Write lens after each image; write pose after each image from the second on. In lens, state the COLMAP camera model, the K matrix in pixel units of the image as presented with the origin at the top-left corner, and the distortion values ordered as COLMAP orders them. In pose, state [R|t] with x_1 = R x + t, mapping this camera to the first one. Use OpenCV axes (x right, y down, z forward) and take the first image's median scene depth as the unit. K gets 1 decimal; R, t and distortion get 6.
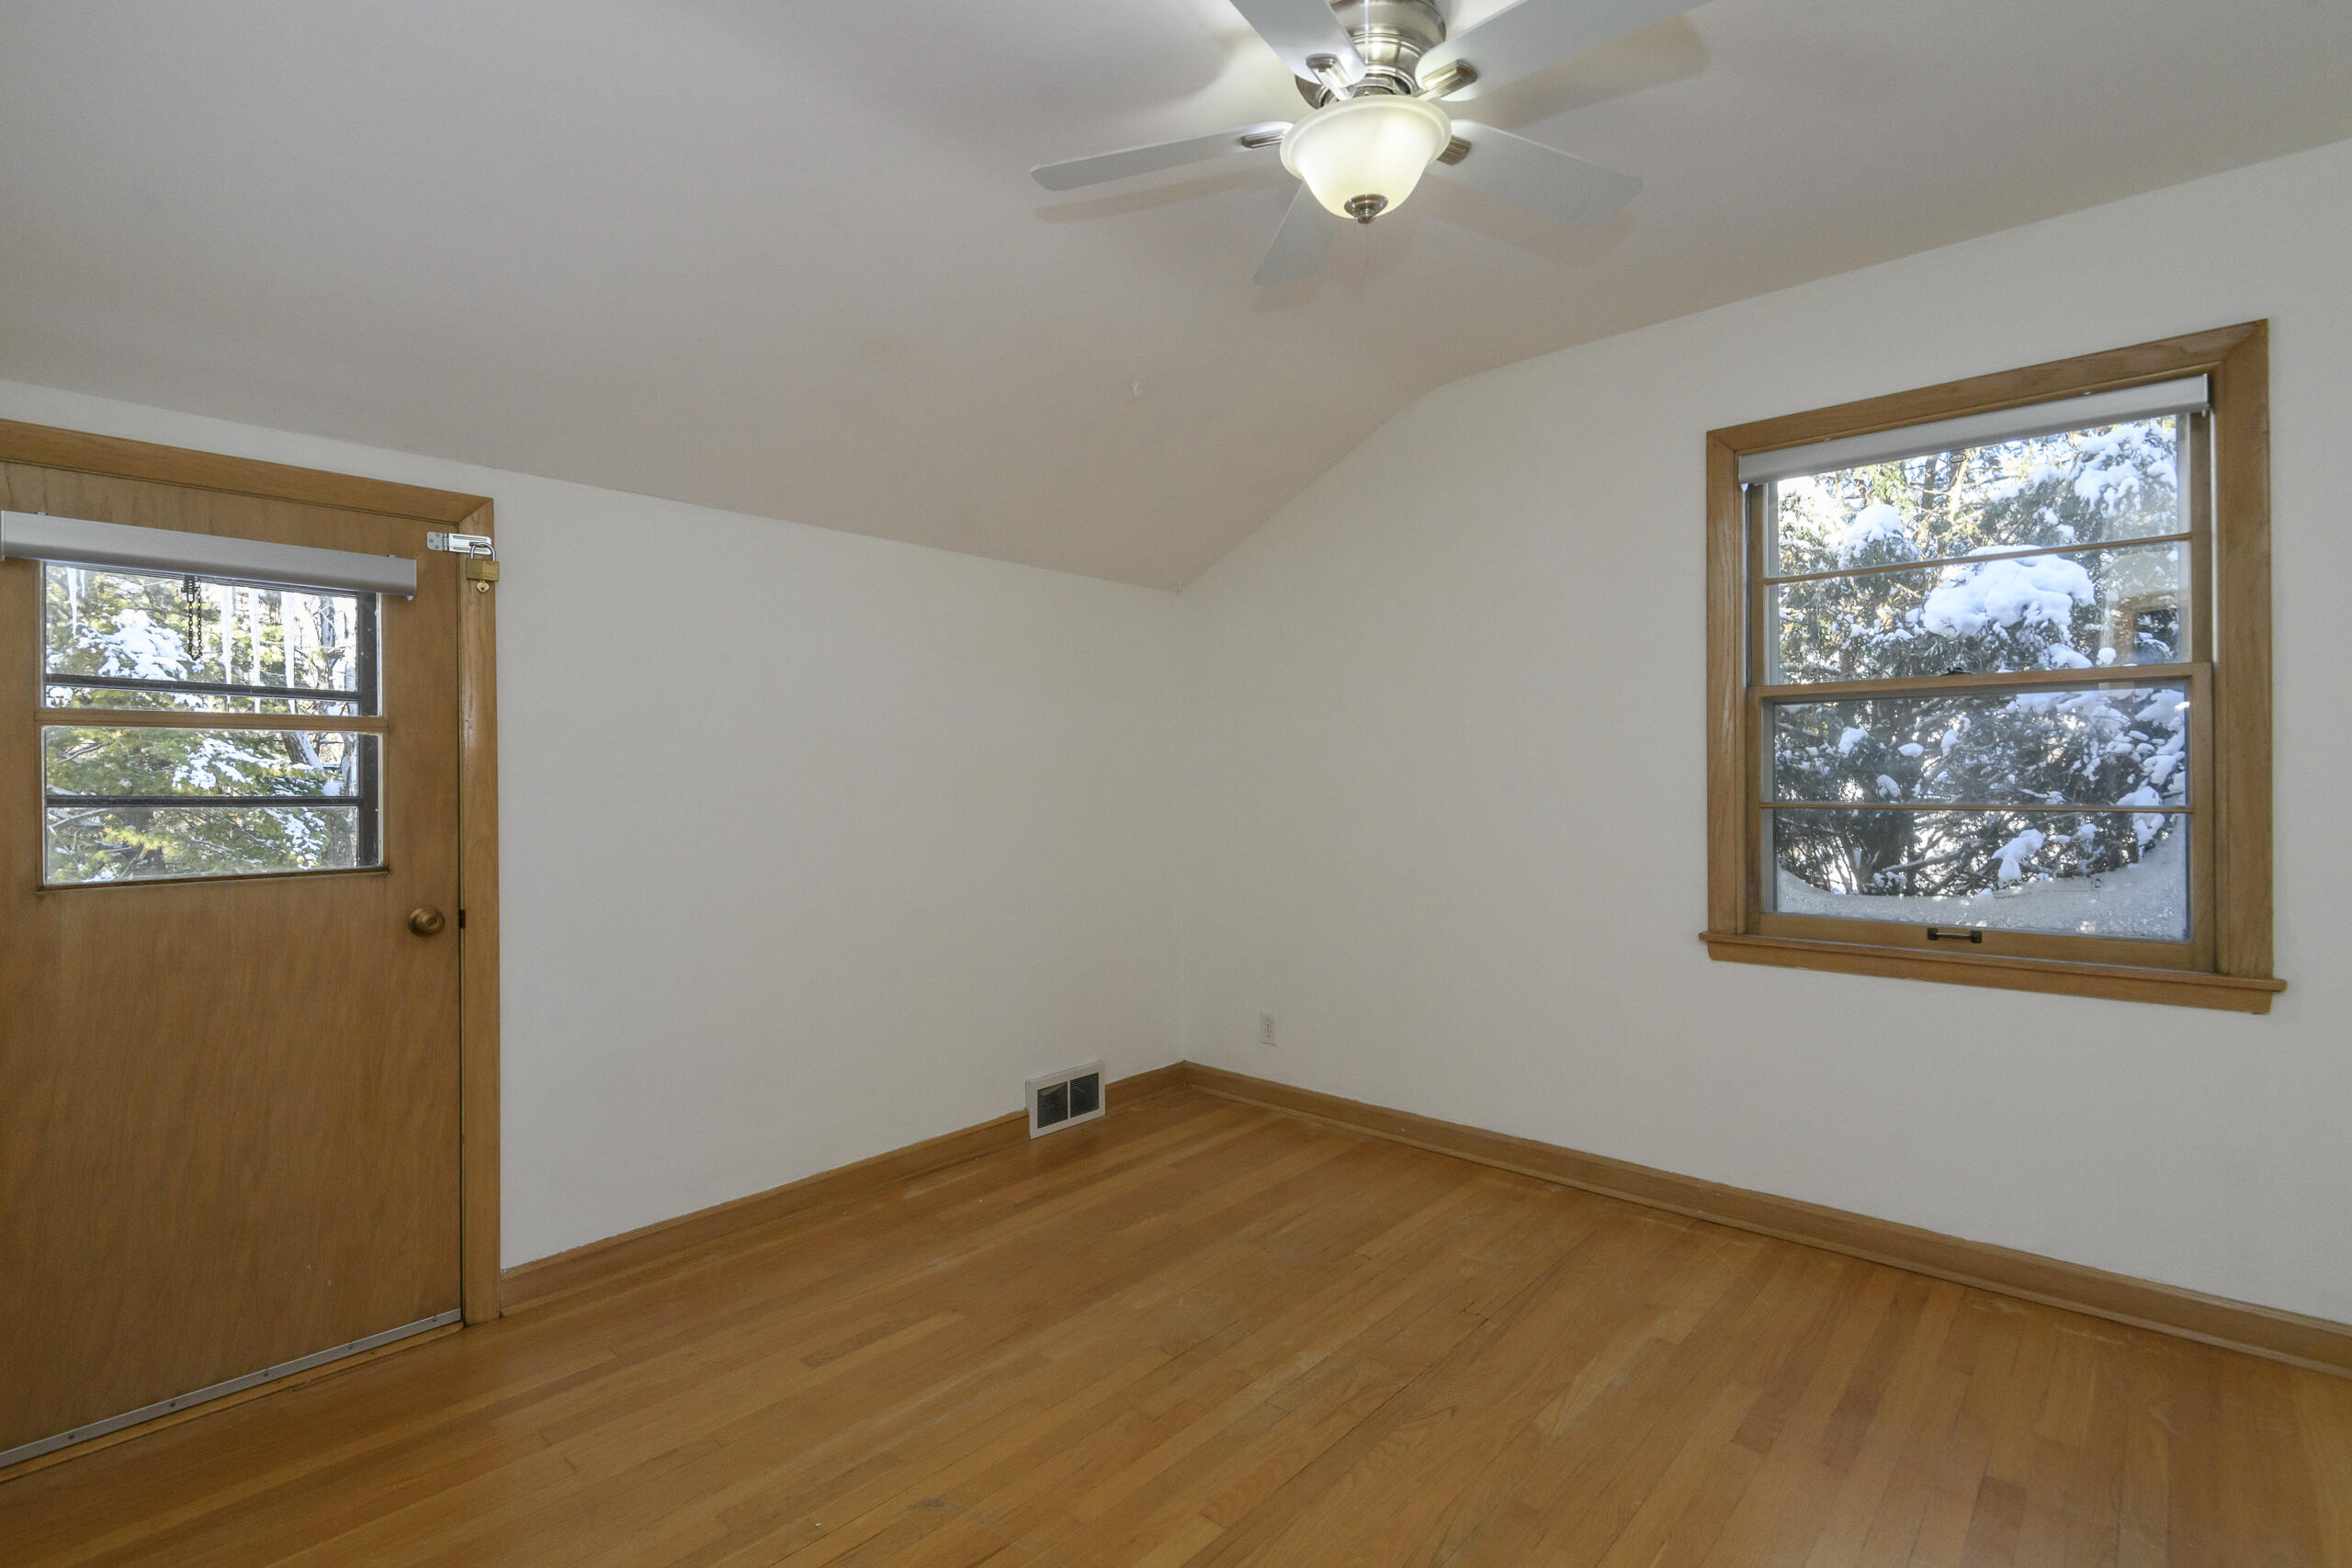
lens RADIAL K [[1077.2, 0, 1165.4], [0, 1077.2, 791.2], [0, 0, 1]] dist [0.012067, -0.005194]
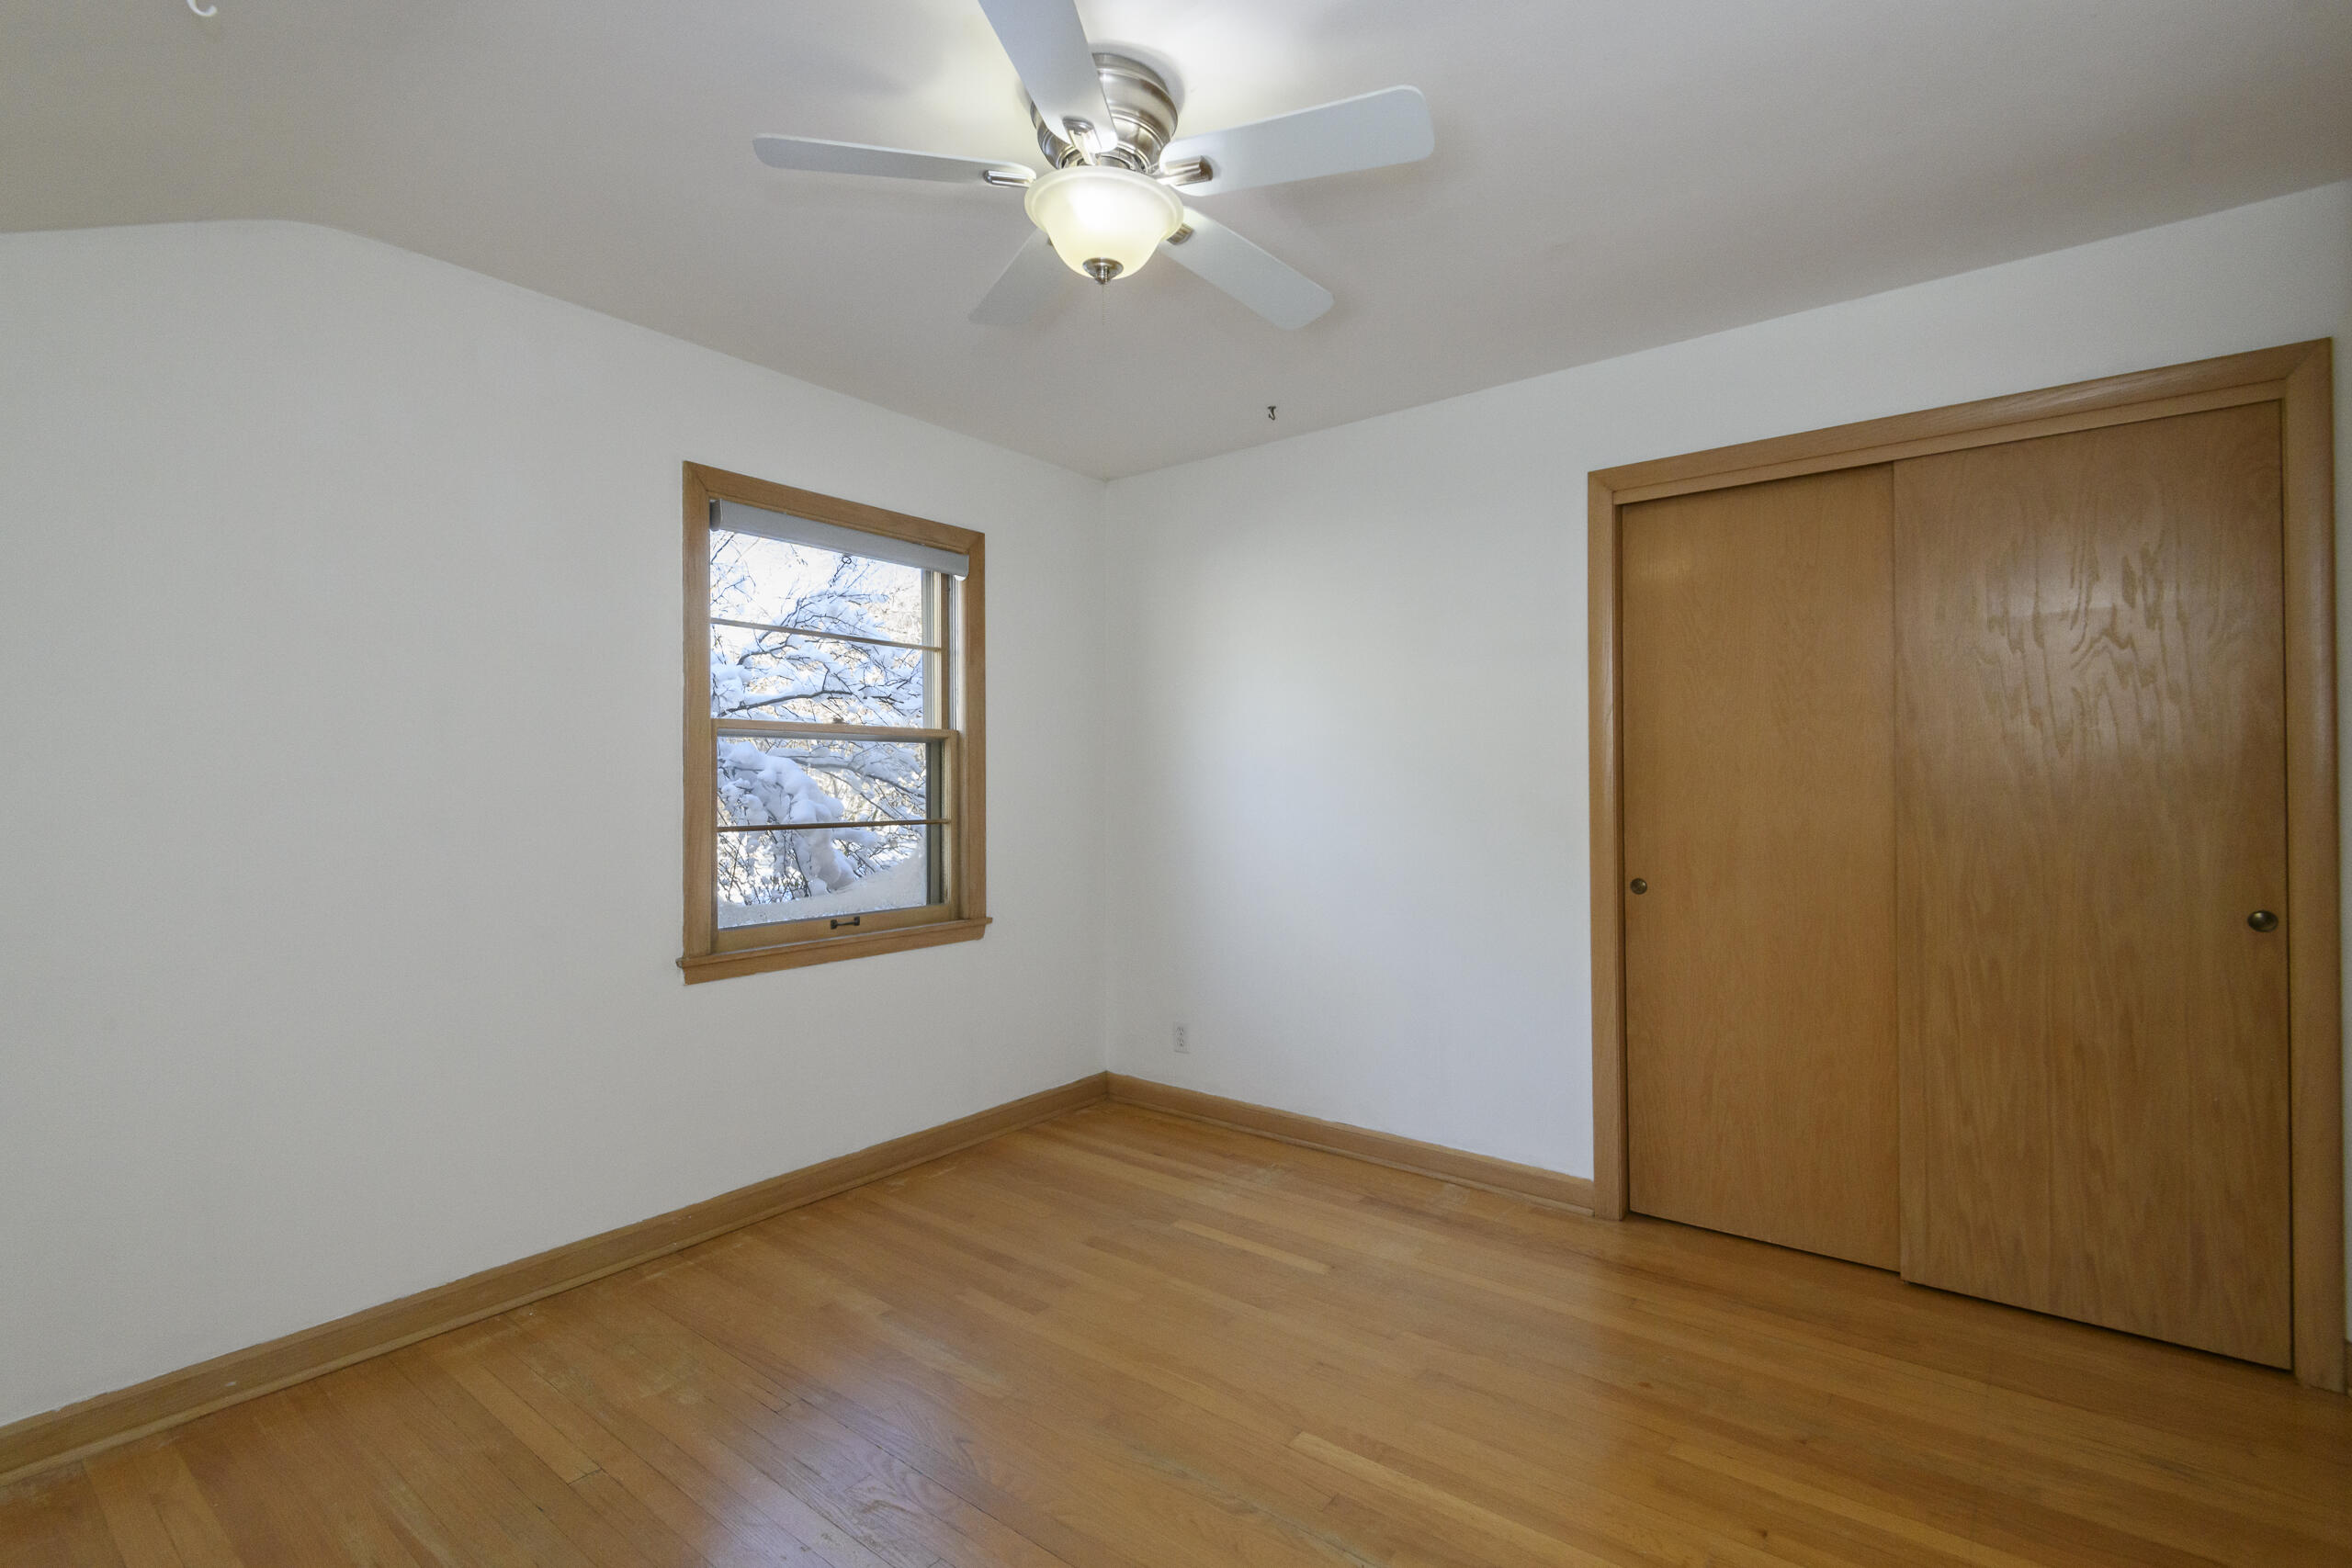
lens RADIAL K [[1077.2, 0, 1182.2], [0, 1077.2, 780.7], [0, 0, 1]] dist [0.012067, -0.005194]
pose [[-0.070872, 0.008979, 0.997445, -0.543661], [0.016639, 0.999831, -0.007818, -0.018816], [-0.997347, 0.016043, -0.071009, 0.621073]]
